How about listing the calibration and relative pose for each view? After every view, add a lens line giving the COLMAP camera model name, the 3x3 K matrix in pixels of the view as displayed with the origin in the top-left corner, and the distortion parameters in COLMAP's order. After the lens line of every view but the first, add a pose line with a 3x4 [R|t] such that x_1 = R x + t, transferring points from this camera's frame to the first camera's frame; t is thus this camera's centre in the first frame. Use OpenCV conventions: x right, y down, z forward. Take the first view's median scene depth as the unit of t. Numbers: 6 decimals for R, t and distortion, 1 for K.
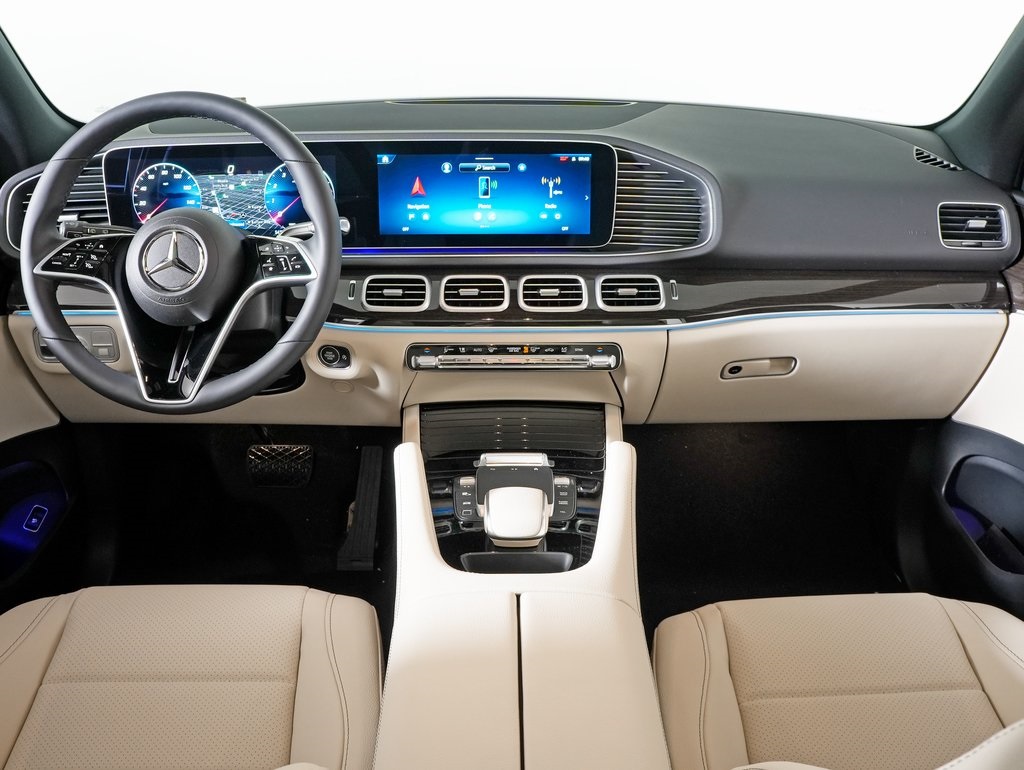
lens RADIAL K [[900.3, 0, 512.0], [0, 900.3, 385.0], [0, 0, 1]] dist [-0.168842, 0.123104]
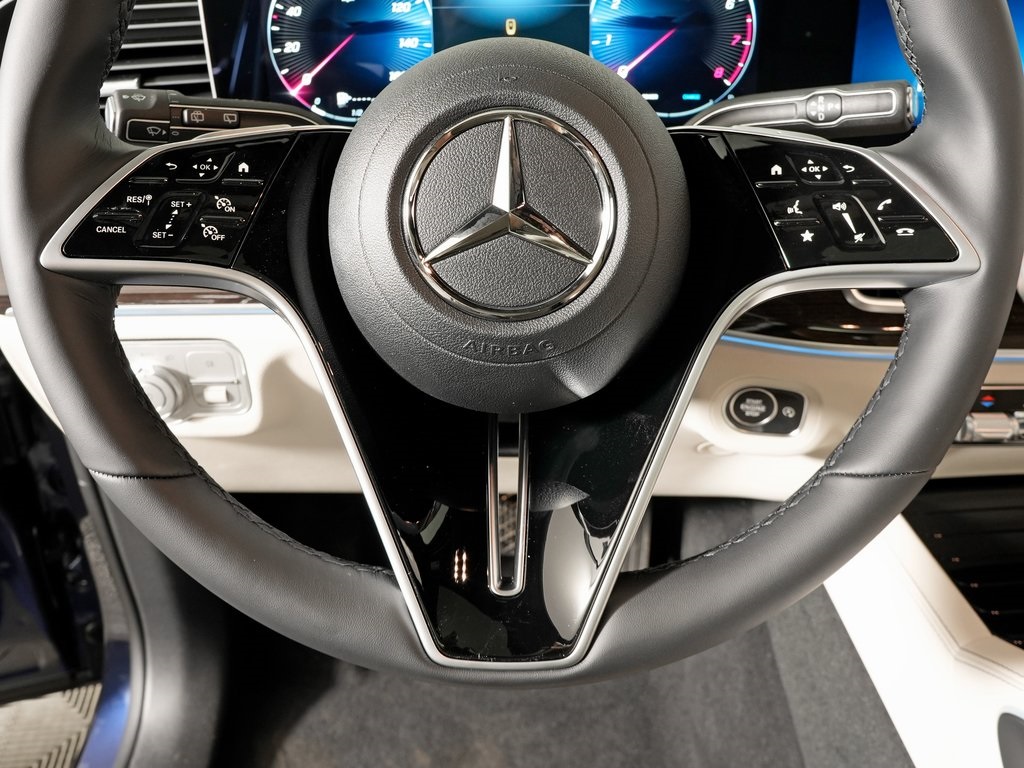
lens RADIAL K [[900.3, 0, 512.0], [0, 900.3, 384.0], [0, 0, 1]] dist [-0.168842, 0.123104]
pose [[0.999534, -0.006851, -0.029762, -0.351987], [0.010890, 0.990407, 0.137749, -0.120012], [0.028533, -0.138009, 0.990020, 0.647714]]
